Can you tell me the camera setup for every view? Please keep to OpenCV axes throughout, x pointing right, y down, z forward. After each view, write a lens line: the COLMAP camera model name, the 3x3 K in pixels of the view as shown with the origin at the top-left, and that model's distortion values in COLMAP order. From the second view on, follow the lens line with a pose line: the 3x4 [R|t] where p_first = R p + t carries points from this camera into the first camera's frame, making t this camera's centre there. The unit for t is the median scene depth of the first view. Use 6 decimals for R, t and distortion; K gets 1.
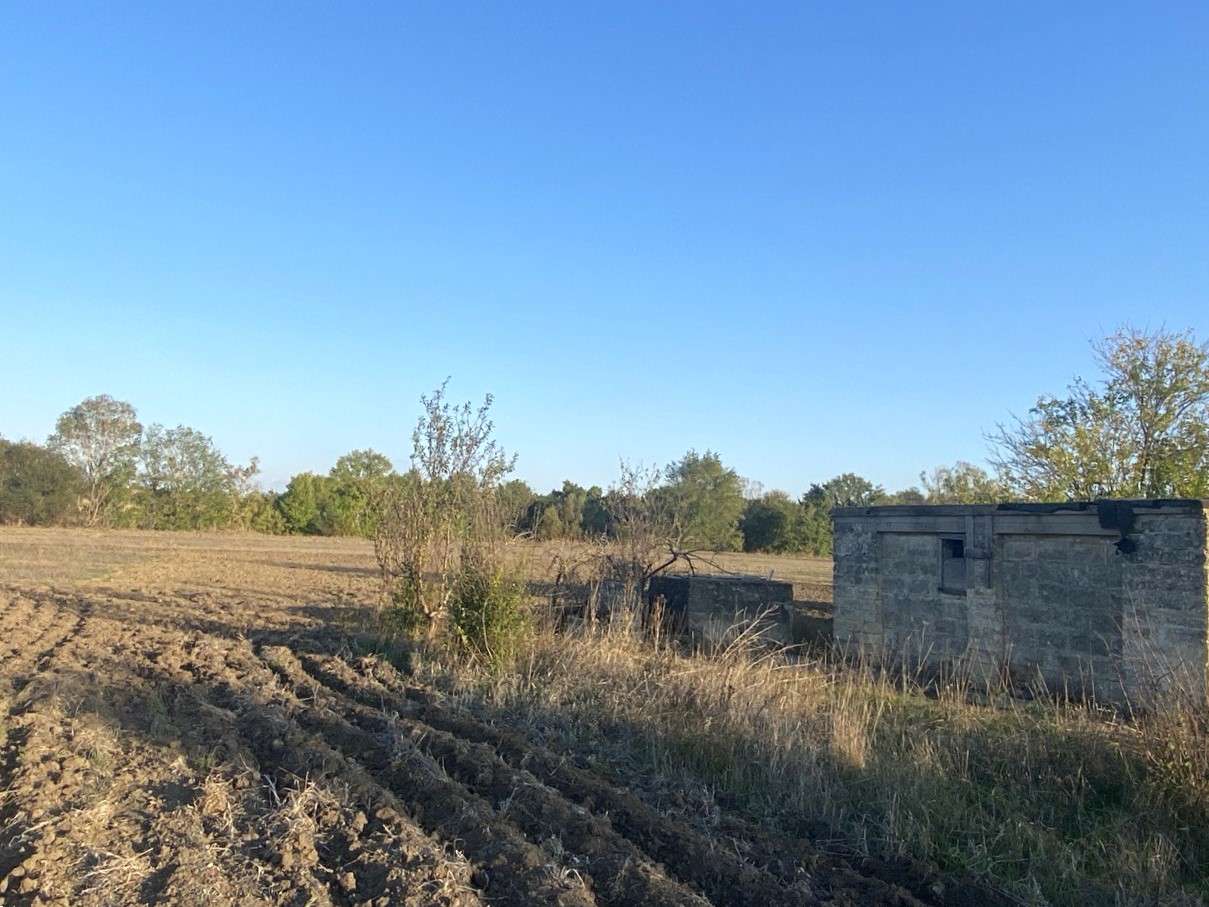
lens RADIAL K [[923.3, 0, 611.3], [0, 923.3, 437.2], [0, 0, 1]] dist [0.077735, -0.128853]
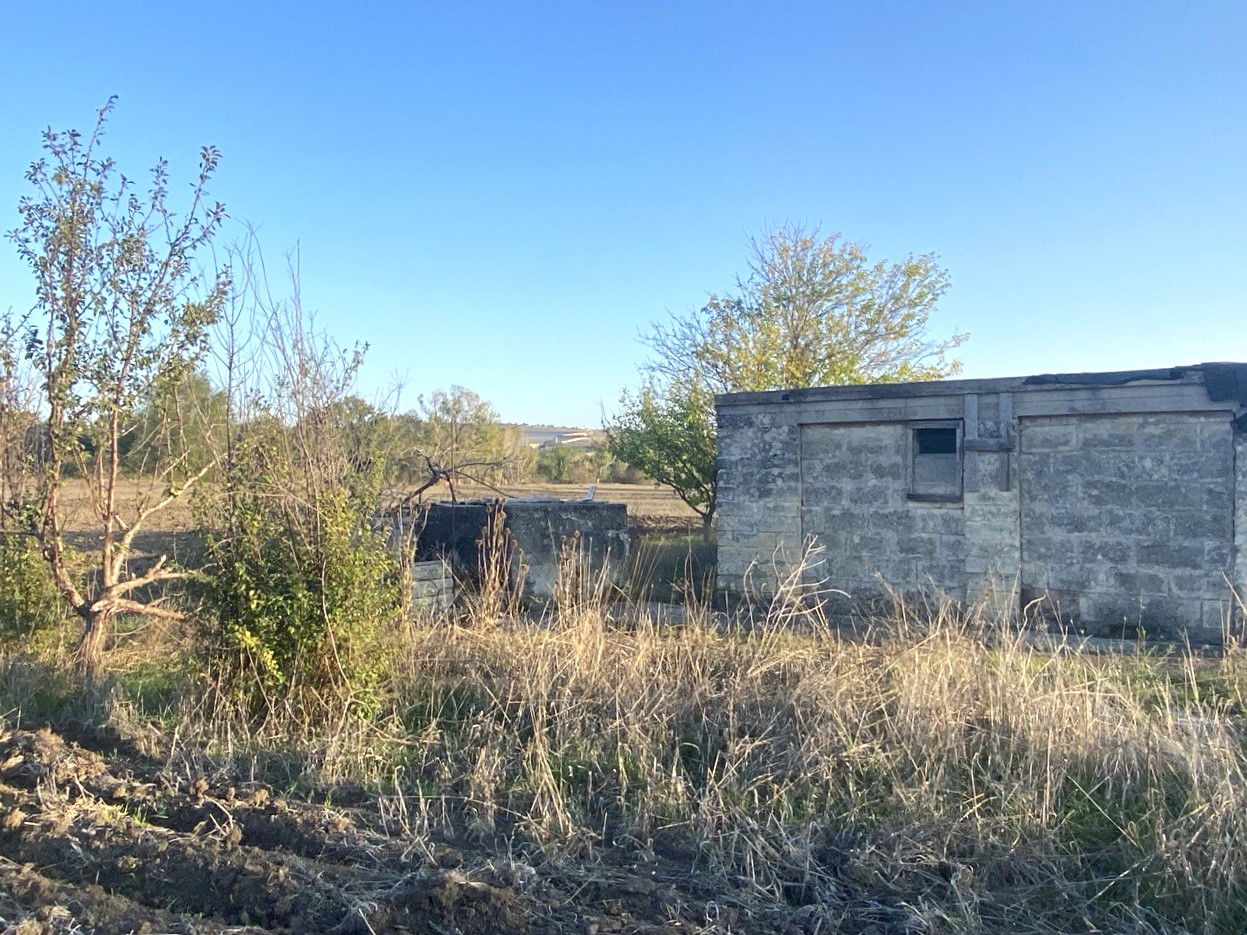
lens RADIAL K [[952.3, 0, 630.5], [0, 952.3, 450.7], [0, 0, 1]] dist [0.077735, -0.128853]
pose [[0.858679, -0.026473, 0.511829, -0.236166], [-0.022740, 0.995714, 0.089651, 0.067608], [-0.512009, -0.088620, 0.854397, 0.495850]]
